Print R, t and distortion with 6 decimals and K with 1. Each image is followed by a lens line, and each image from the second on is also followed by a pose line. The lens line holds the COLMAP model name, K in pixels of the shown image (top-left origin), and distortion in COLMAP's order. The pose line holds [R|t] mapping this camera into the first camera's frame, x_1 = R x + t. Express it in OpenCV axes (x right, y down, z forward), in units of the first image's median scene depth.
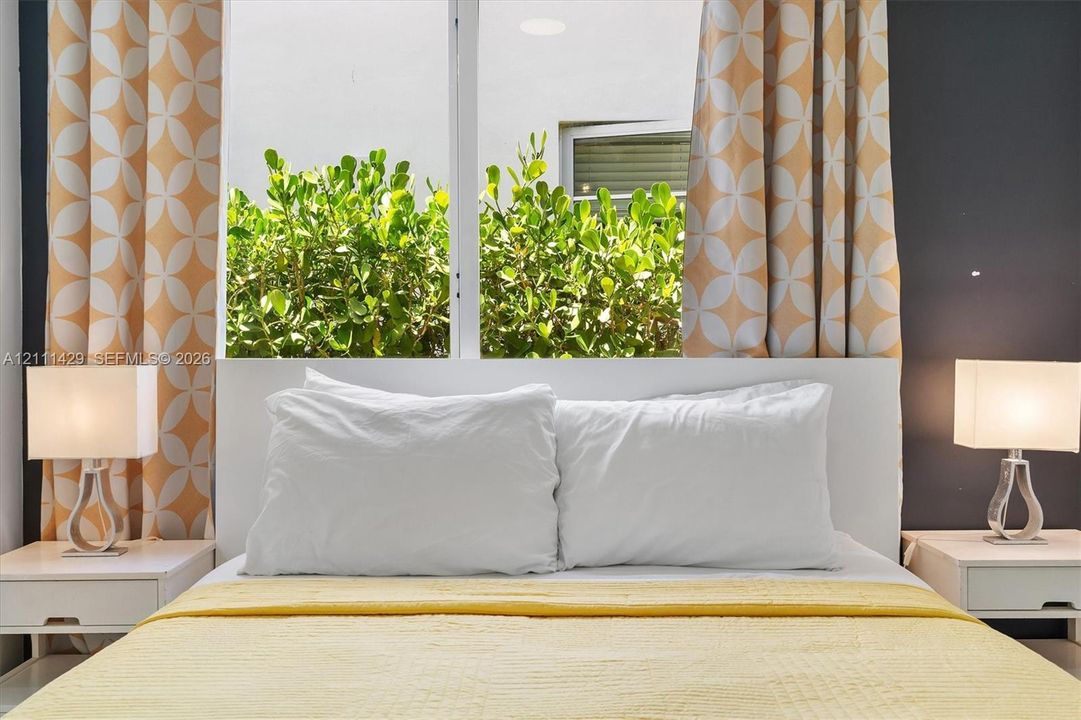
lens RADIAL K [[552.6, 0, 542.8], [0, 552.6, 367.1], [0, 0, 1]] dist [0.001890, 0.001440]
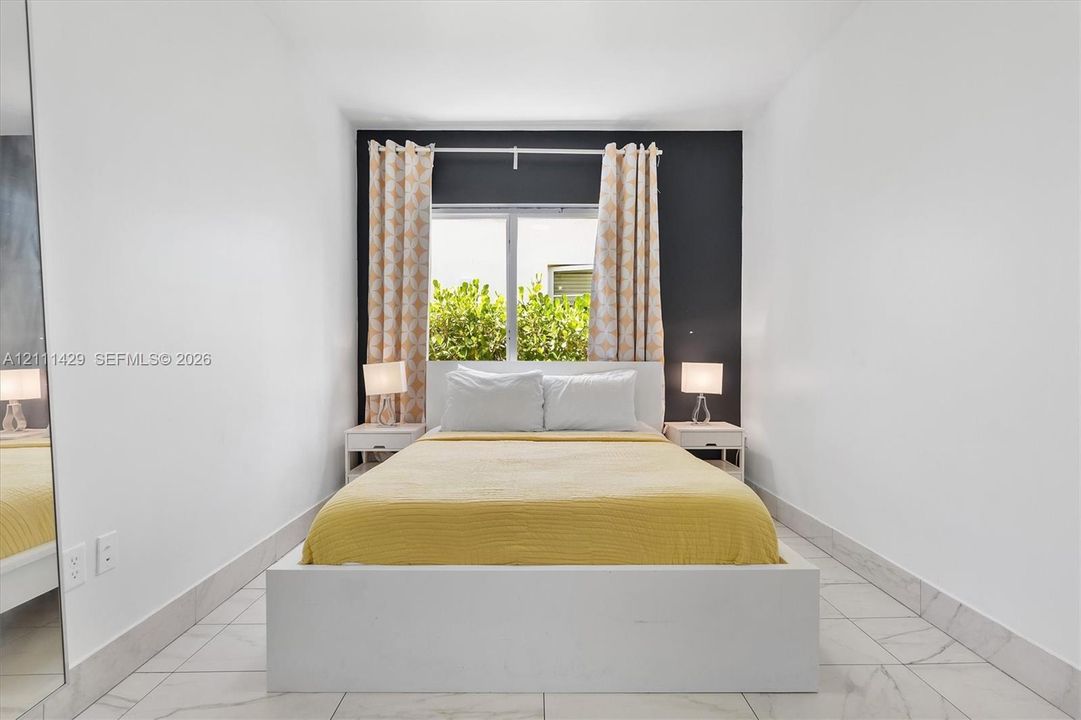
lens RADIAL K [[552.6, 0, 542.8], [0, 552.6, 367.1], [0, 0, 1]] dist [0.001890, 0.001440]
pose [[0.999825, 0.006158, -0.017649, 0.064799], [-0.006363, 0.999912, -0.011600, 0.045741], [0.017576, 0.011710, 0.999777, -1.761193]]
